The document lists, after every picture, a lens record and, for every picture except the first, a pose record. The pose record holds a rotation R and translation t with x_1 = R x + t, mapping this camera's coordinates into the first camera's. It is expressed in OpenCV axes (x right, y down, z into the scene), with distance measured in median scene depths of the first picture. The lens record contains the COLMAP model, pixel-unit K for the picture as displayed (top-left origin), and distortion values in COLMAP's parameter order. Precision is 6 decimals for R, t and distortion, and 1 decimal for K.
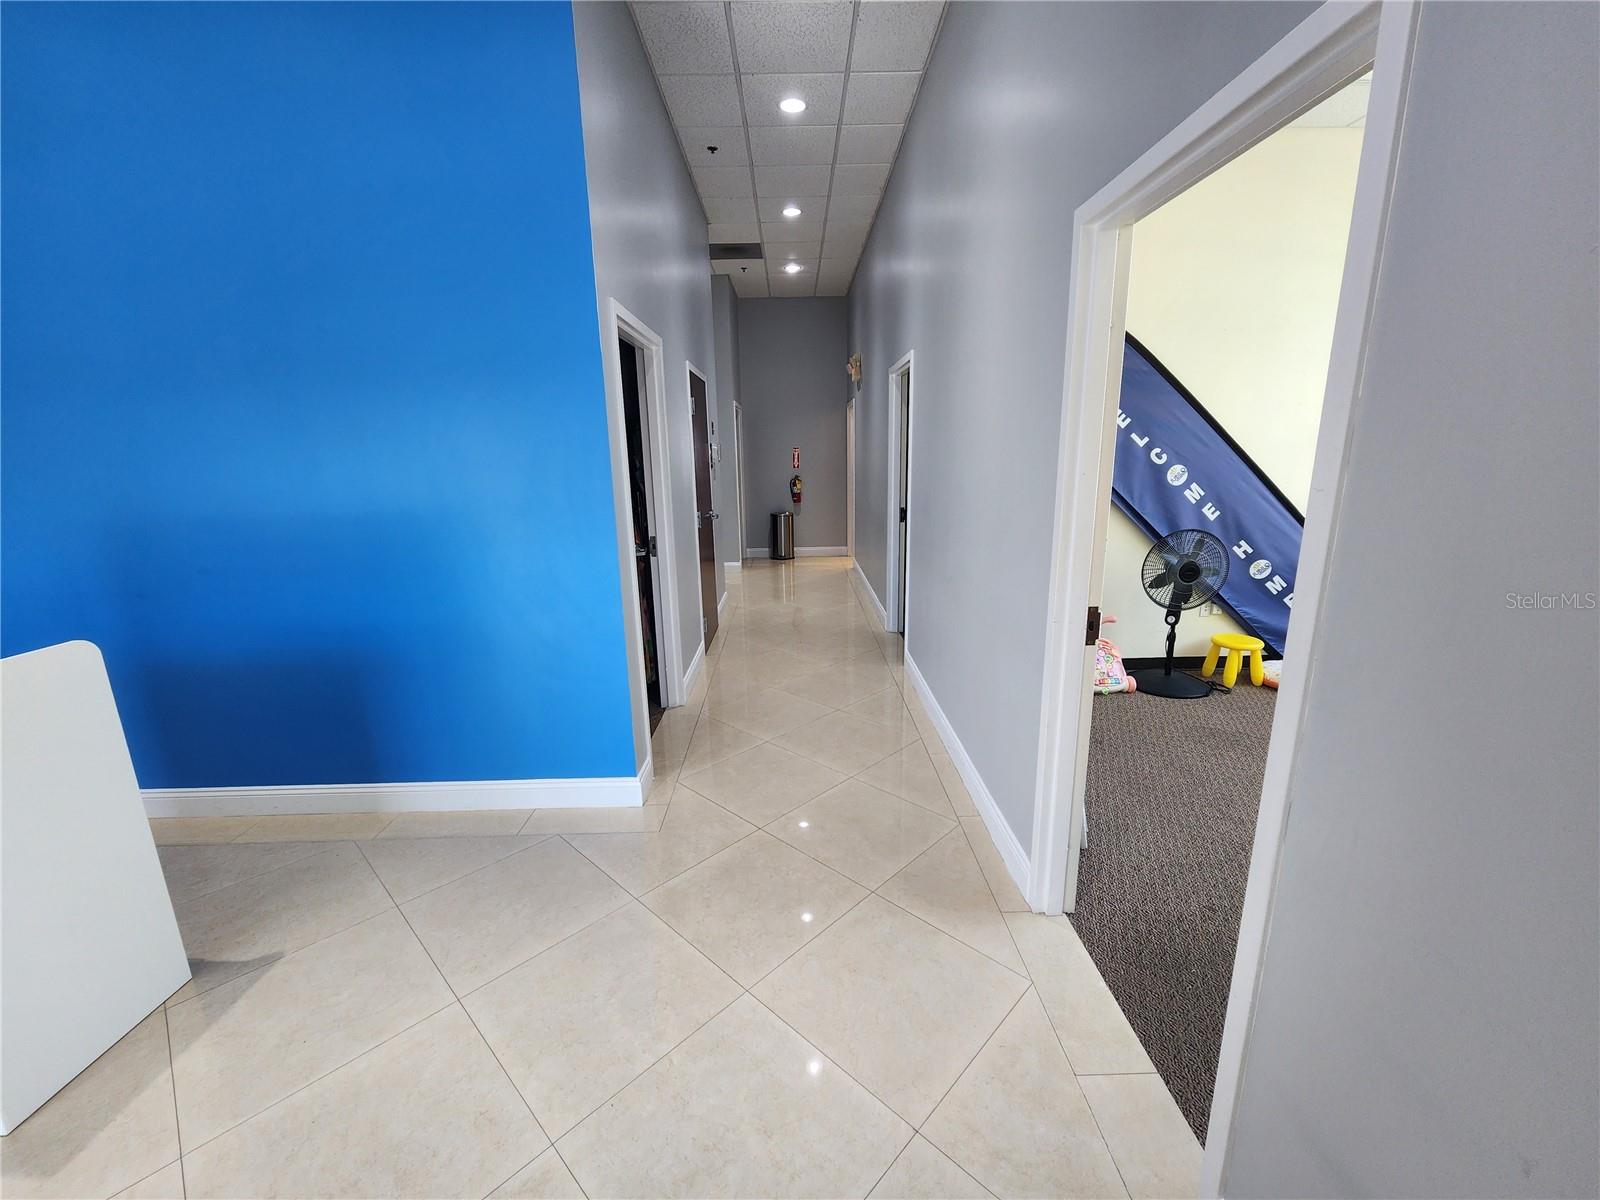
lens RADIAL K [[660.4, 0, 801.4], [0, 660.4, 605.0], [0, 0, 1]] dist [-0.001058, -0.000152]
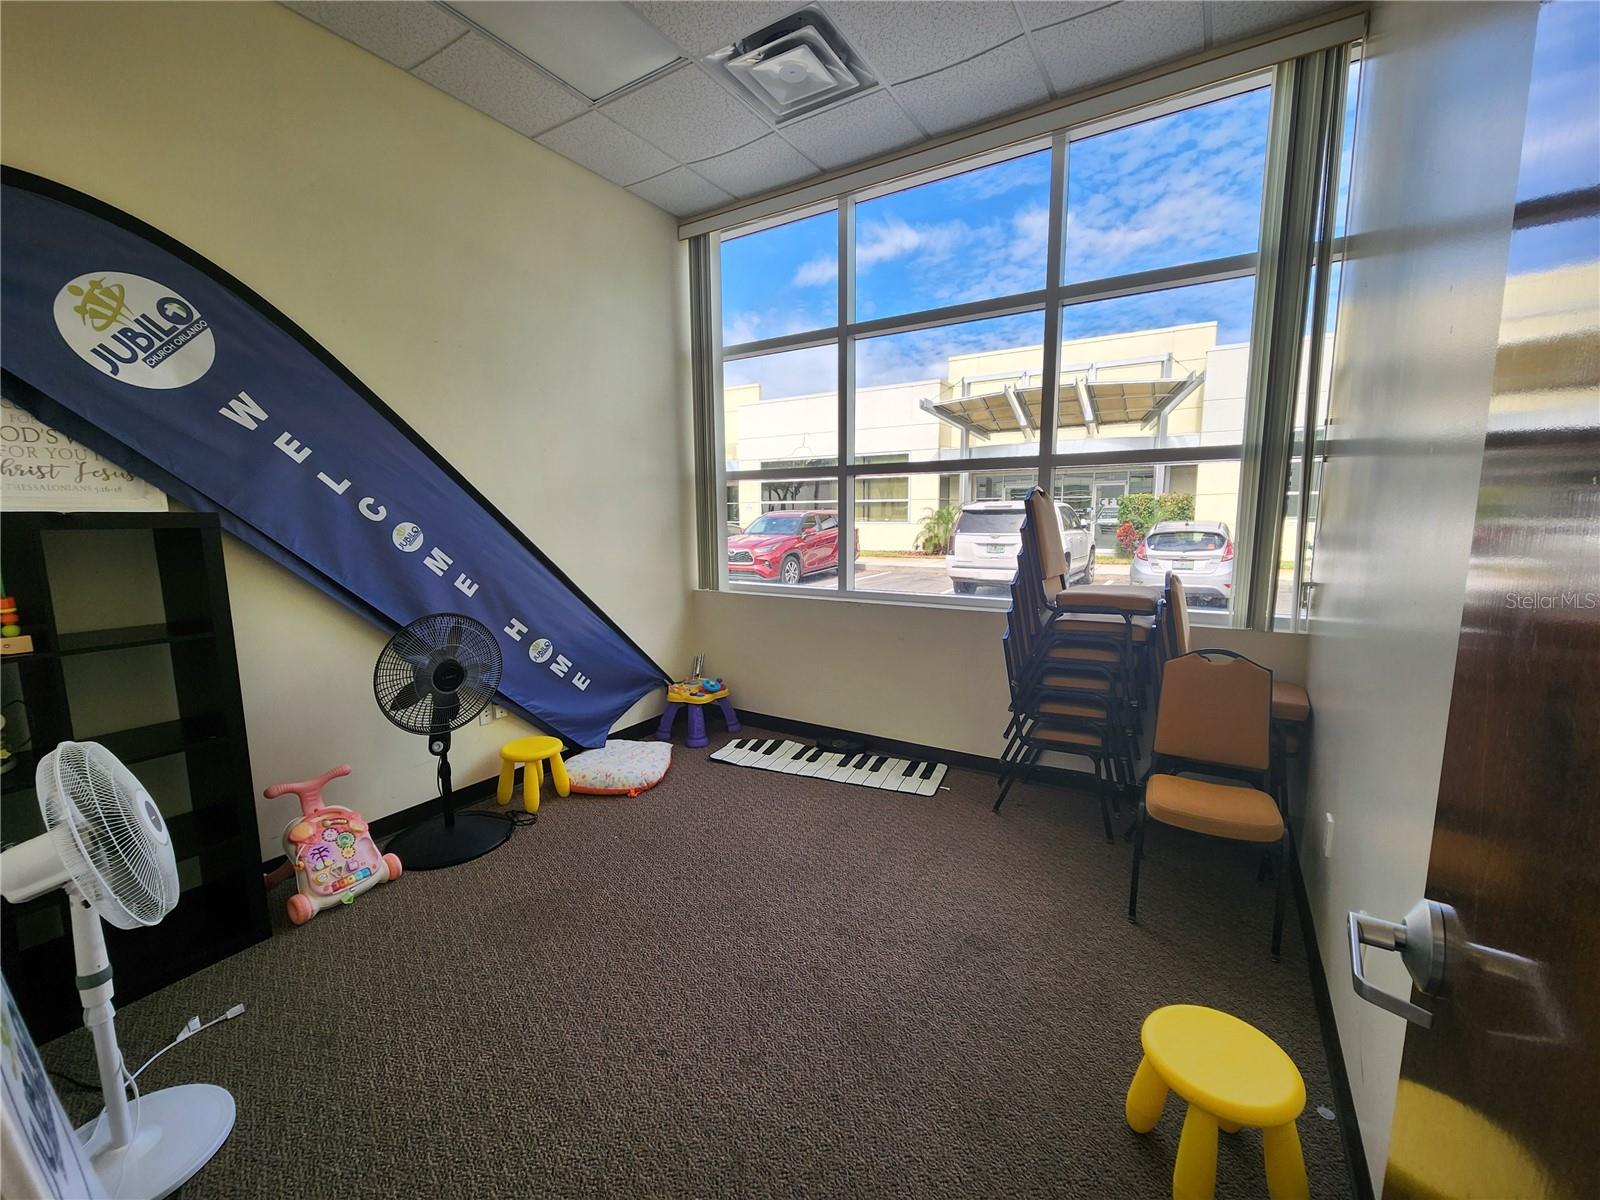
lens RADIAL K [[652.5, 0, 800.8], [0, 652.5, 604.3], [0, 0, 1]] dist [0.002187, 0.000163]
pose [[0.548472, -0.101581, 0.829976, 0.220328], [0.190399, 0.981690, -0.005672, -0.046109], [-0.814203, 0.161137, 0.557770, 0.296715]]
